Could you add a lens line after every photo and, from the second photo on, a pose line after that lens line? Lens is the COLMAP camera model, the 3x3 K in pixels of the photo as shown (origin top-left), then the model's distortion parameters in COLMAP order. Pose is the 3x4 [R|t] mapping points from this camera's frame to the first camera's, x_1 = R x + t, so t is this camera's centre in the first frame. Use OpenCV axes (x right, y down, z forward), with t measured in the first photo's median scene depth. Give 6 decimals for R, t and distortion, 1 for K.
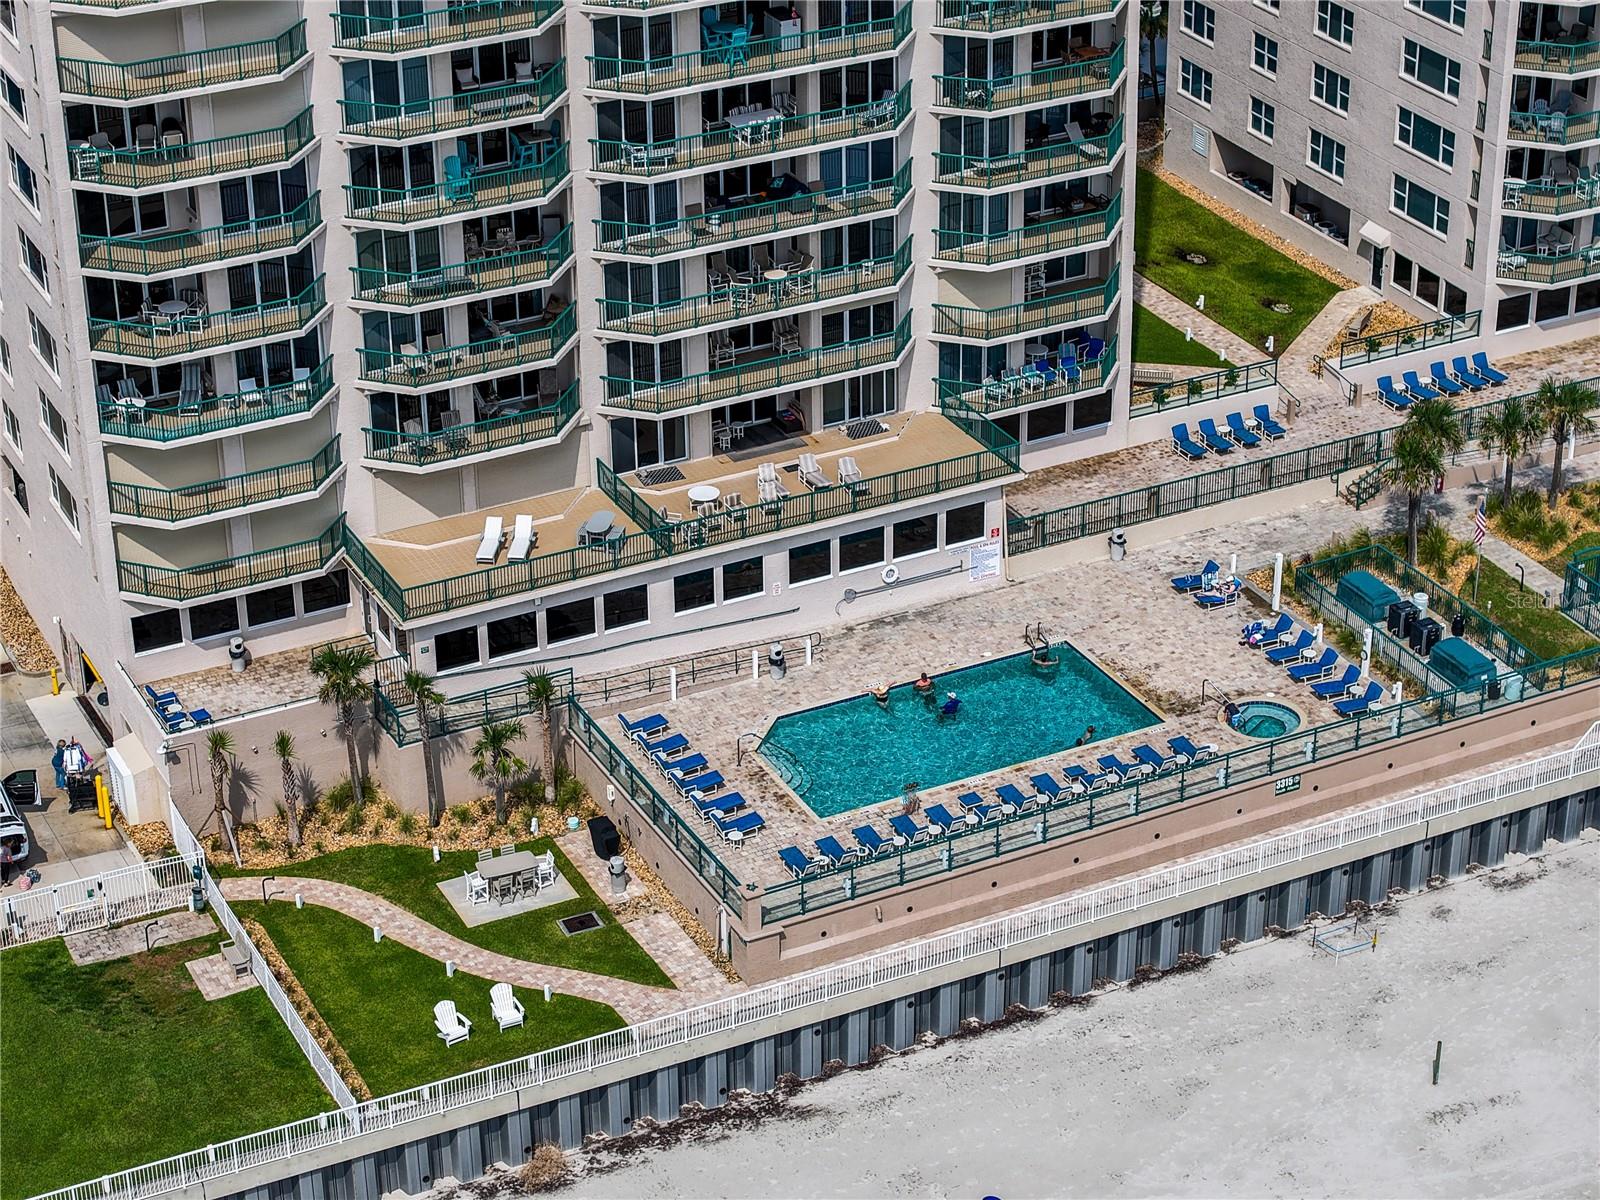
lens RADIAL K [[3294.0, 0, 800.0], [0, 3294.0, 600.0], [0, 0, 1]] dist [-0.121197, 0.413418]
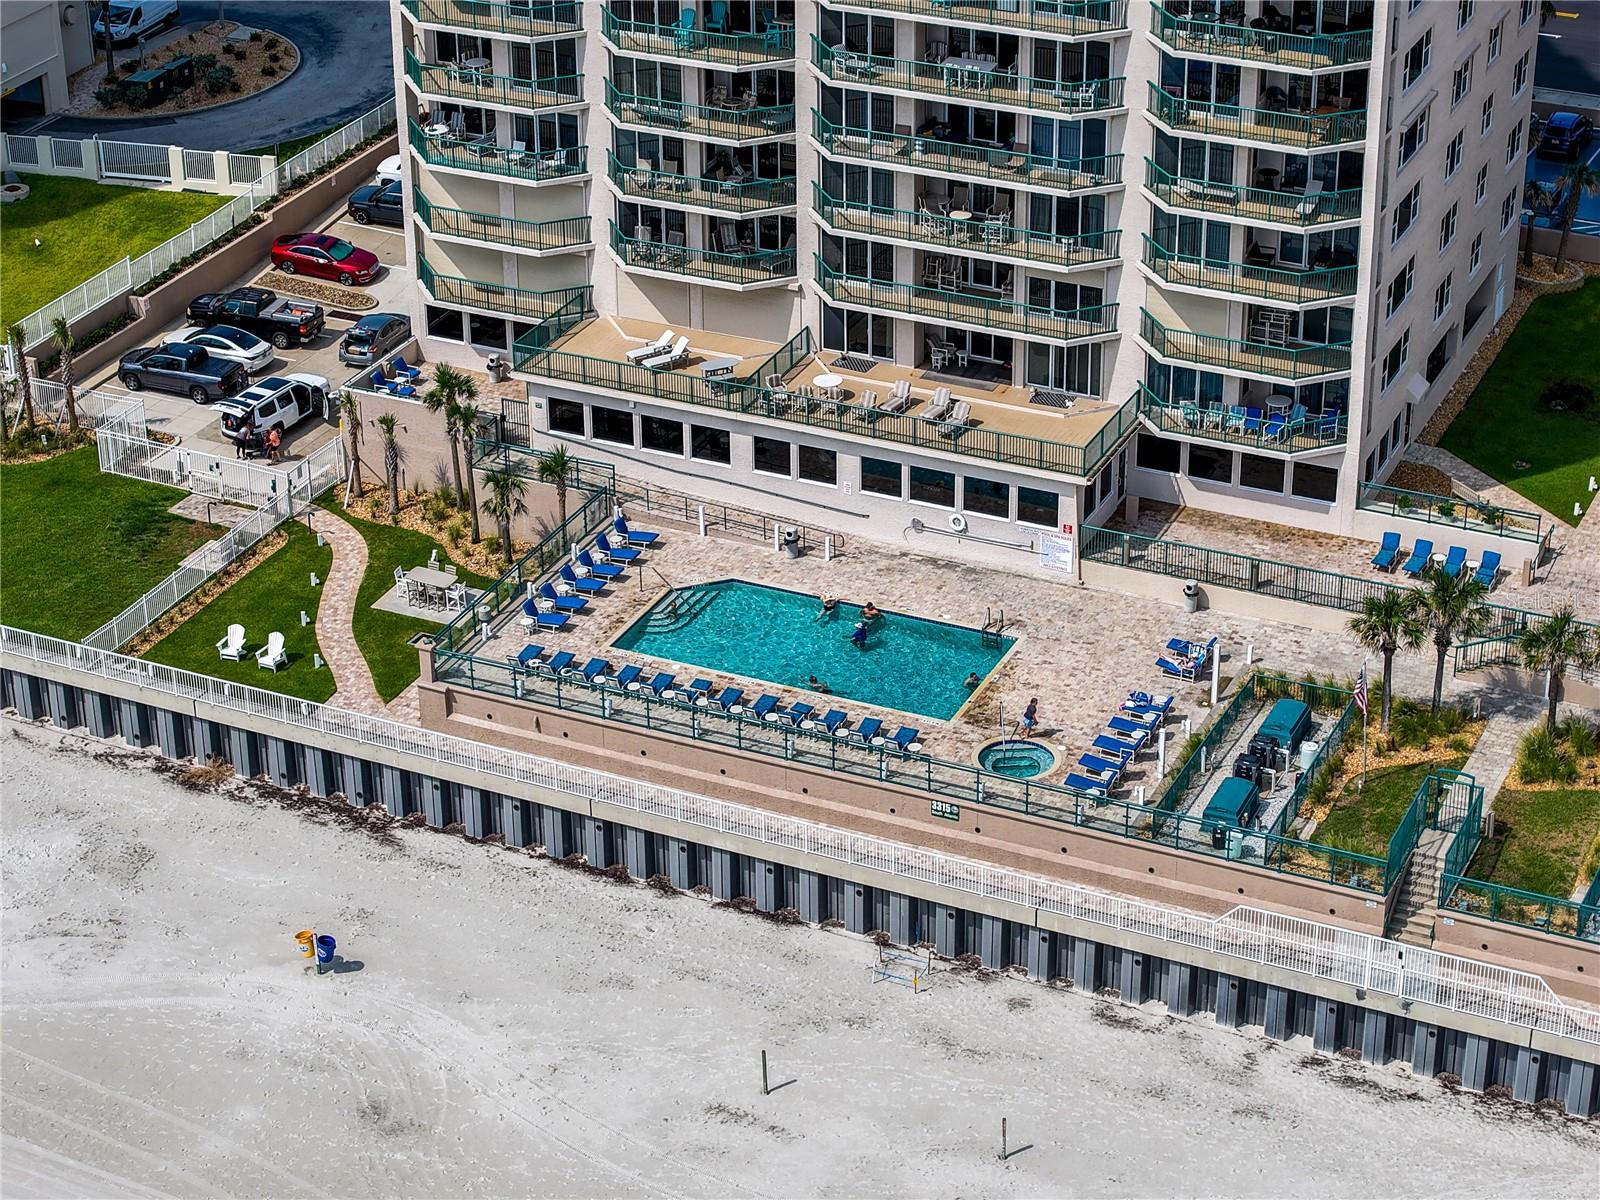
lens RADIAL K [[3294.0, 0, 800.0], [0, 3294.0, 600.0], [0, 0, 1]] dist [-0.121197, 0.413418]
pose [[0.628572, 0.377953, -0.679741, 0.743891], [-0.371368, 0.913768, 0.164665, -0.144402], [0.683362, 0.148930, 0.714729, 0.235339]]
